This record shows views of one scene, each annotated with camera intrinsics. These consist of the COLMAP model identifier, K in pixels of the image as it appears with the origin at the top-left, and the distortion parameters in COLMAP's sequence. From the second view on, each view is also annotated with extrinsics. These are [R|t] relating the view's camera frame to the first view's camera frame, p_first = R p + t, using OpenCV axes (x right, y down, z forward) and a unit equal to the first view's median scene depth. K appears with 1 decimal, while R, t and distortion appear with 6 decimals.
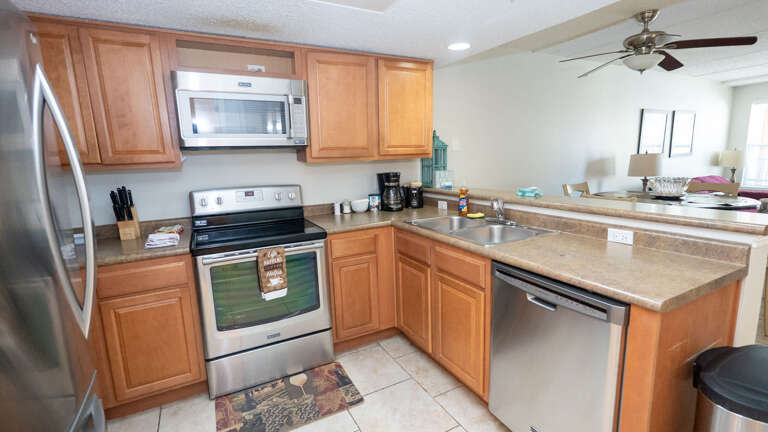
lens RADIAL K [[353.1, 0, 388.1], [0, 353.1, 214.6], [0, 0, 1]] dist [-0.004318, -0.000547]
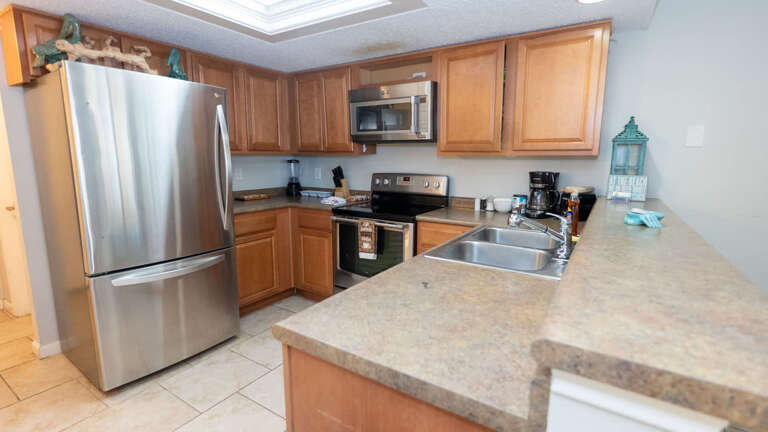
lens RADIAL K [[353.1, 0, 388.1], [0, 353.1, 214.6], [0, 0, 1]] dist [-0.004318, -0.000547]
pose [[0.494638, 0.174604, -0.851379, 0.660958], [-0.162072, 0.980959, 0.107017, -0.060416], [0.853853, 0.085050, 0.513518, 0.324824]]
